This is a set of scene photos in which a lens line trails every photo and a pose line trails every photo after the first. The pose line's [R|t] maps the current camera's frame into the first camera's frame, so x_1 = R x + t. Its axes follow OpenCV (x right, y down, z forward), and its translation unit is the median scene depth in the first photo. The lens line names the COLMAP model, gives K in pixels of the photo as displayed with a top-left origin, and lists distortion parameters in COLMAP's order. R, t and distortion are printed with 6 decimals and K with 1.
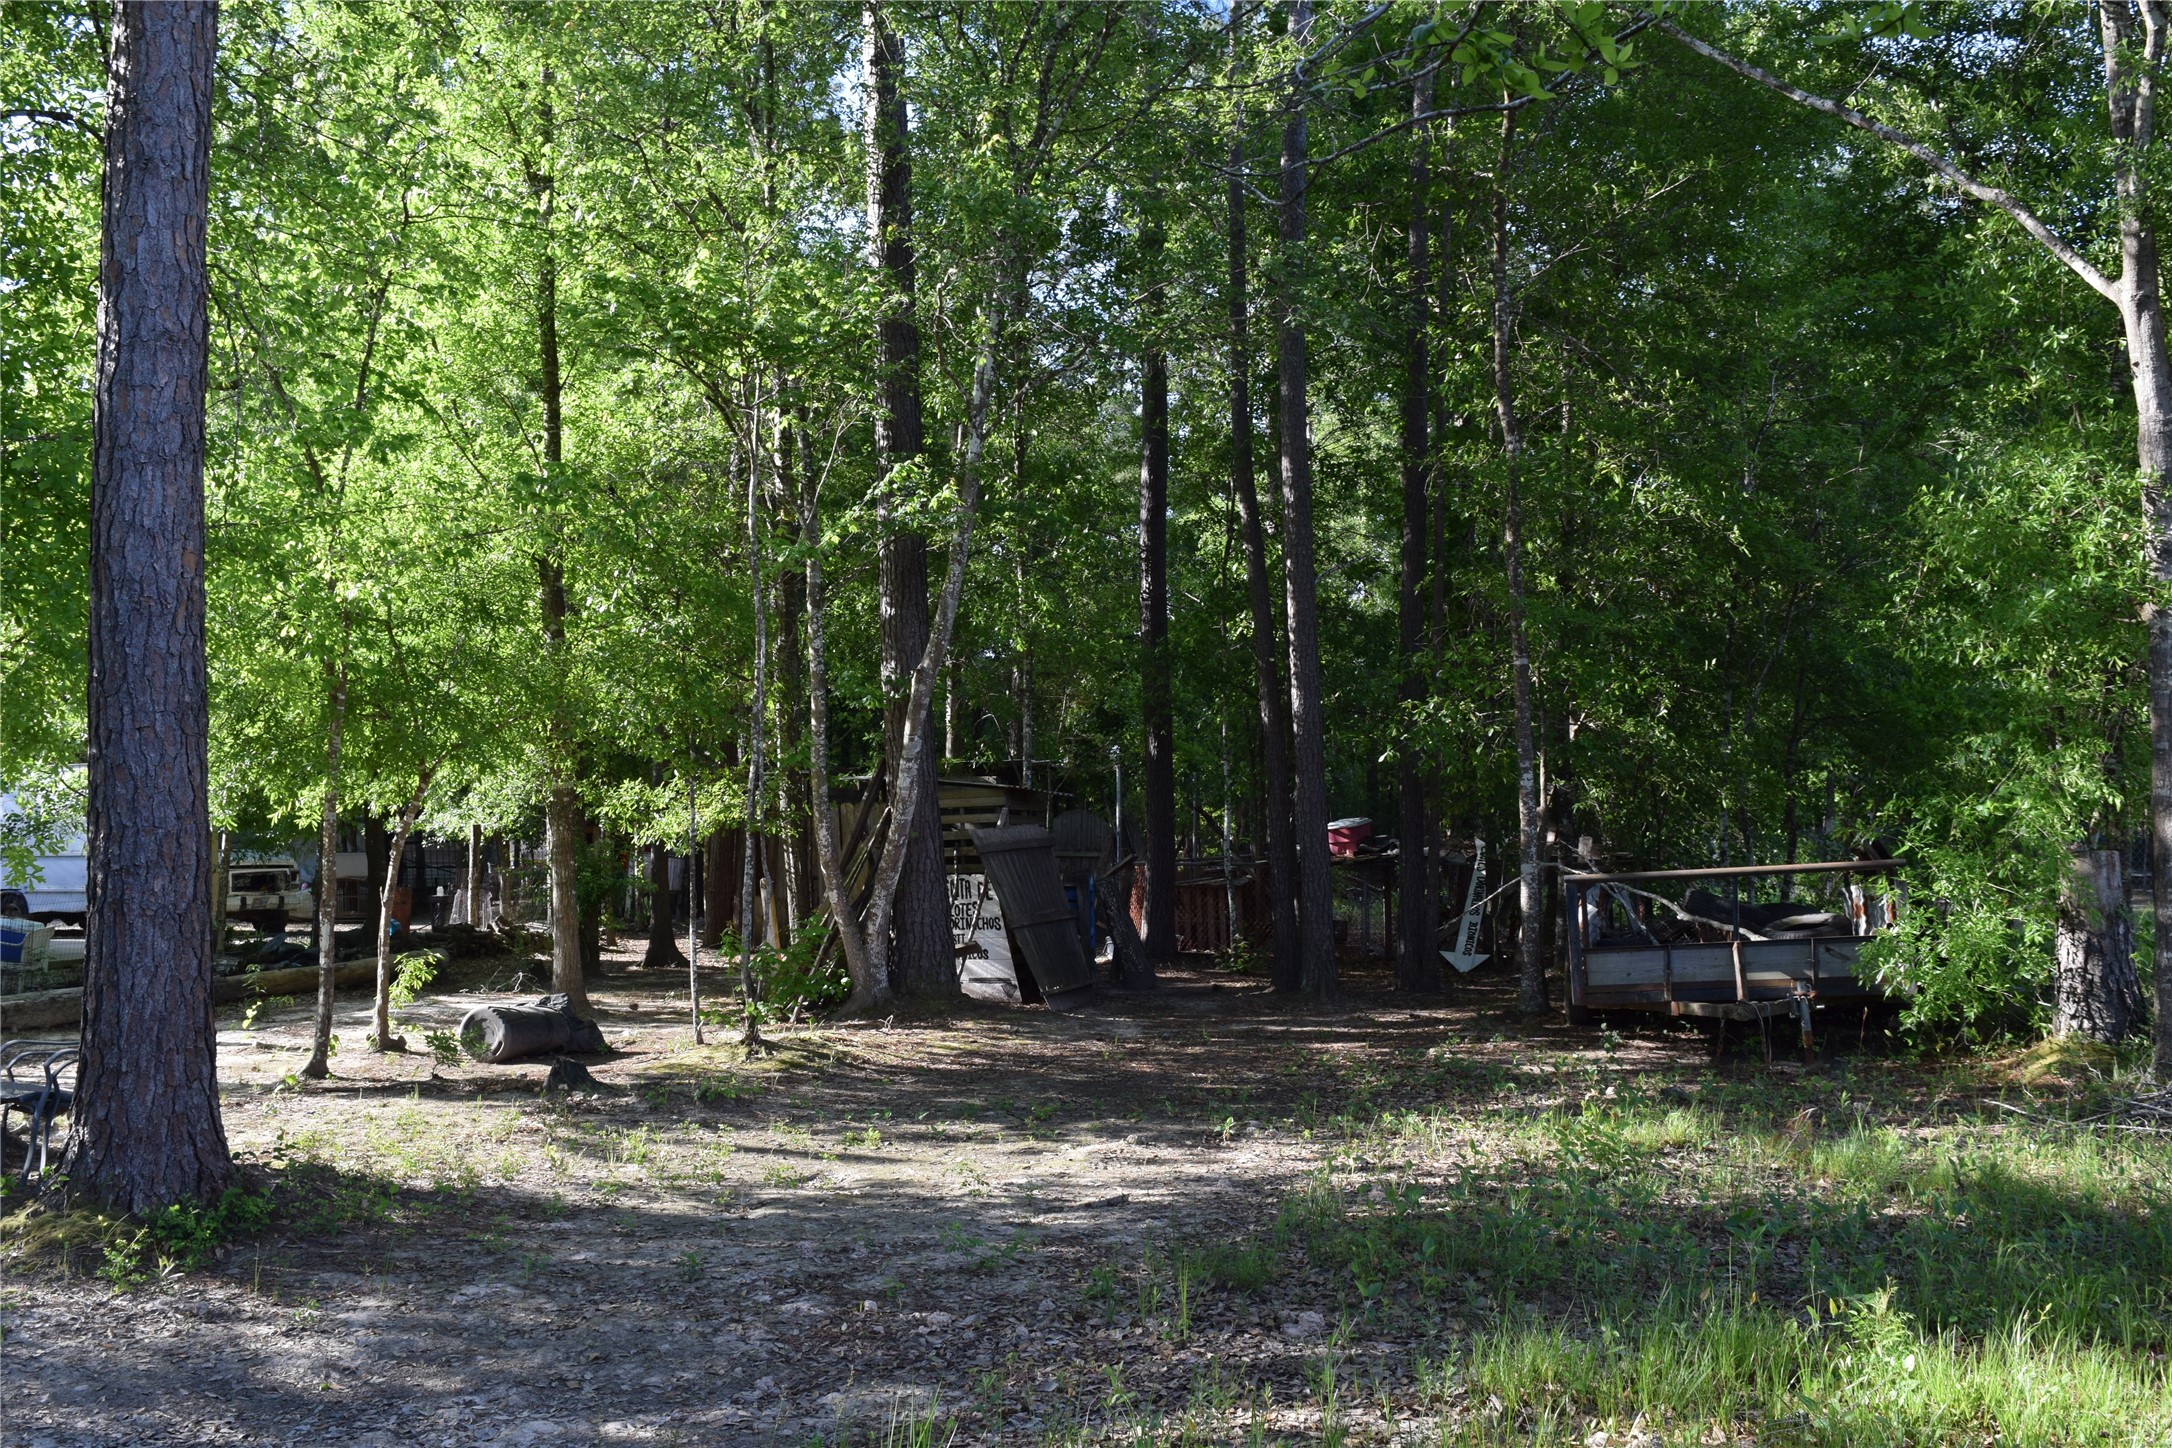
lens RADIAL K [[1998.8, 0, 1086.0], [0, 1998.8, 724.0], [0, 0, 1]] dist [-0.038011, -0.010336]
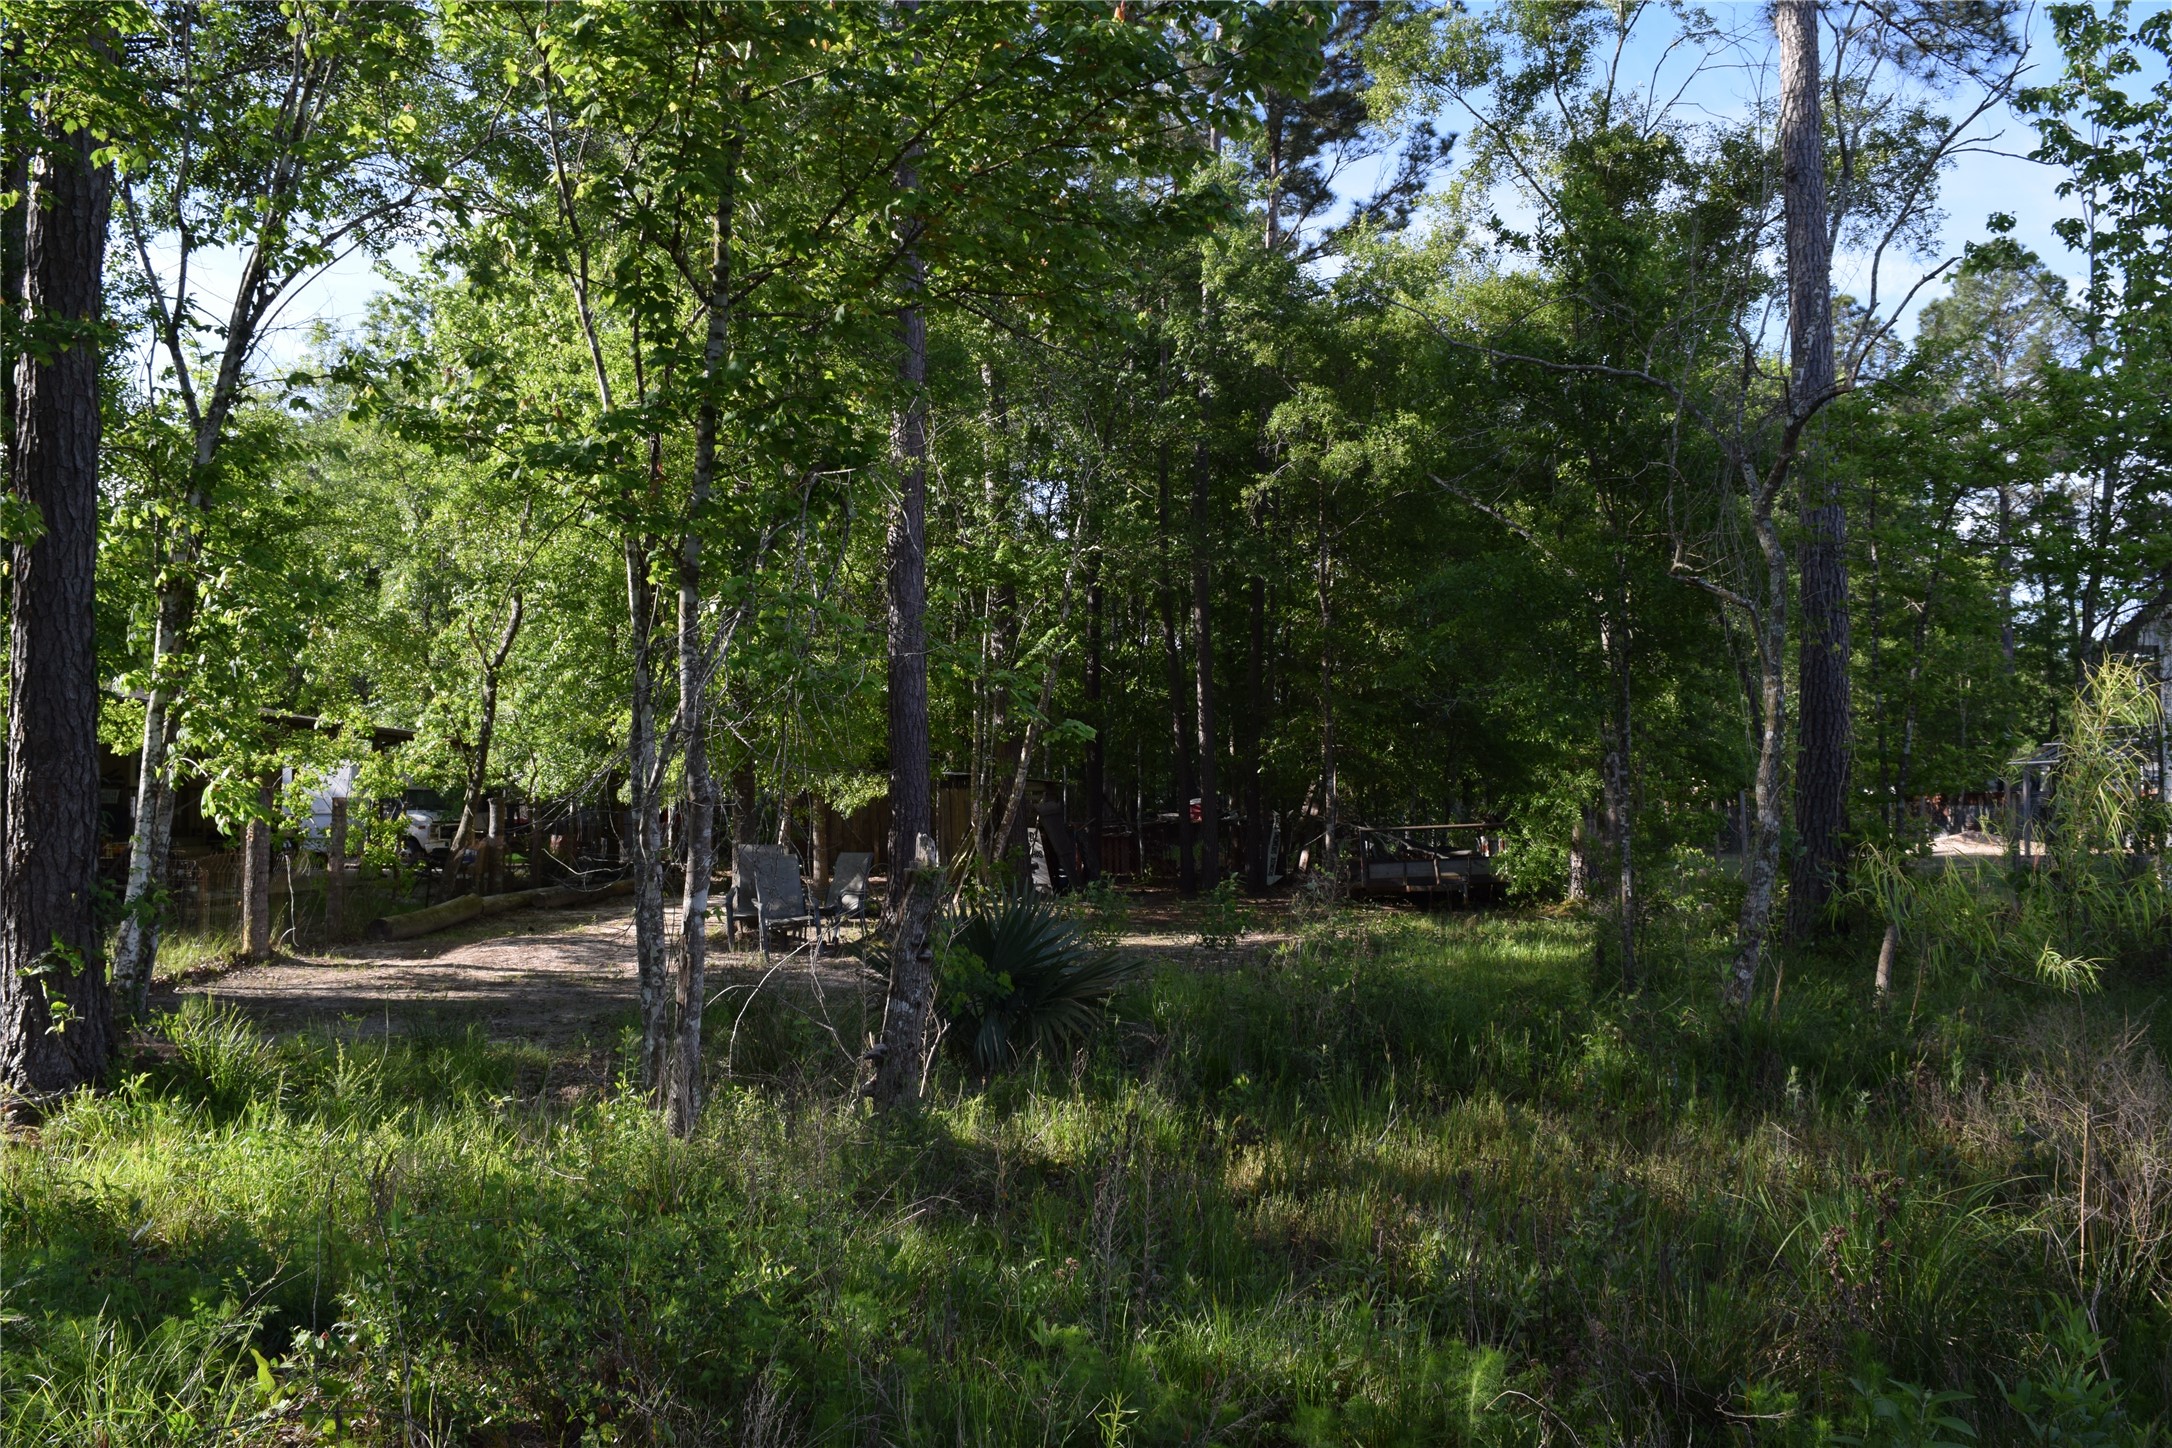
lens RADIAL K [[1757.0, 0, 1086.0], [0, 1757.0, 724.0], [0, 0, 1]] dist [-0.057363, 0.010598]
pose [[0.987092, 0.018326, 0.159099, -0.365758], [-0.019385, 0.999799, 0.005107, -0.042452], [-0.158974, -0.008125, 0.987249, -0.852687]]
